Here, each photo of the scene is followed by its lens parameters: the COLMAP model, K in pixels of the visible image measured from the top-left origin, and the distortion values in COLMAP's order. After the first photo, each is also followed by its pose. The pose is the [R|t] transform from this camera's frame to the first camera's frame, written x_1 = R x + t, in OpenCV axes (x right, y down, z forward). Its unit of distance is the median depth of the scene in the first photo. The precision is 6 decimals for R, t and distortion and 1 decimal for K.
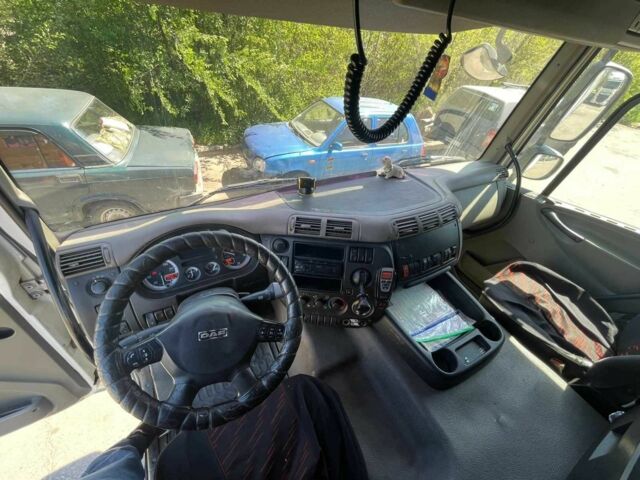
lens RADIAL K [[261.8, 0, 320.0], [0, 261.8, 240.0], [0, 0, 1]] dist [-0.001405, -0.000132]
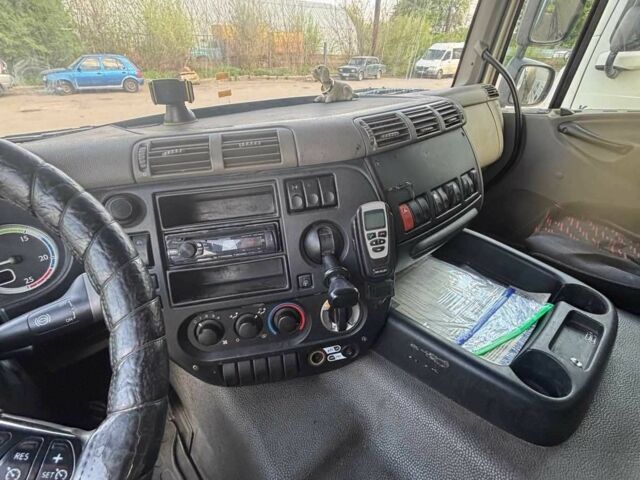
lens RADIAL K [[343.6, 0, 320.0], [0, 343.6, 240.0], [0, 0, 1]] dist [0.000062, -0.000295]
pose [[0.960890, -0.212697, 0.177345, 0.045619], [0.238609, 0.960918, -0.140363, 0.214474], [-0.140560, 0.177190, 0.974088, 0.403727]]
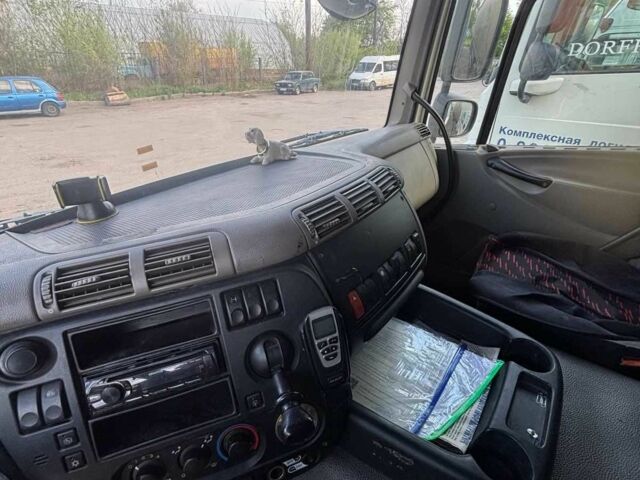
lens RADIAL K [[343.6, 0, 320.0], [0, 343.6, 240.0], [0, 0, 1]] dist [0.000062, -0.000295]
pose [[0.902972, -0.293013, 0.314301, 0.106344], [0.346122, 0.929428, -0.127916, 0.067053], [-0.254639, 0.224291, 0.940666, 0.408635]]
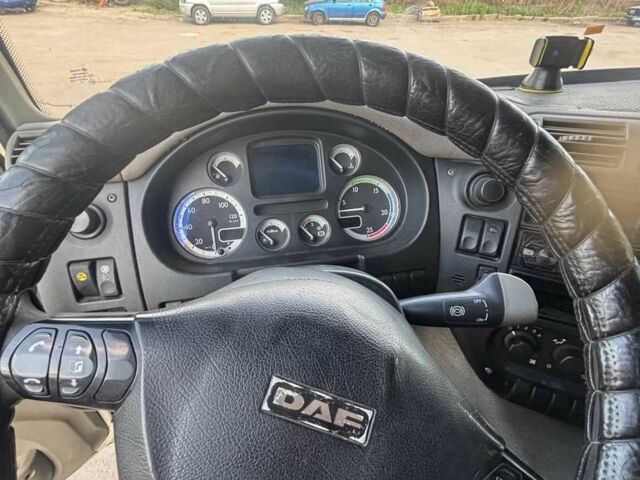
lens RADIAL K [[343.6, 0, 320.0], [0, 343.6, 240.0], [0, 0, 1]] dist [0.000062, -0.000295]
pose [[0.944509, 0.112356, -0.308672, -0.211753], [-0.127752, 0.991351, -0.030061, 0.134707], [0.302624, 0.067826, 0.950693, 0.431063]]
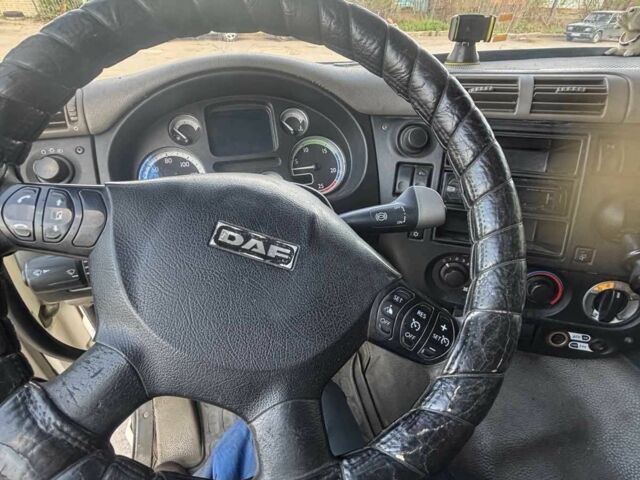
lens RADIAL K [[343.6, 0, 320.0], [0, 343.6, 240.0], [0, 0, 1]] dist [0.000062, -0.000295]
pose [[0.969037, 0.054914, -0.240730, -0.152417], [-0.074968, 0.994365, -0.074948, 0.240590], [0.235258, 0.090675, 0.967694, 0.387430]]
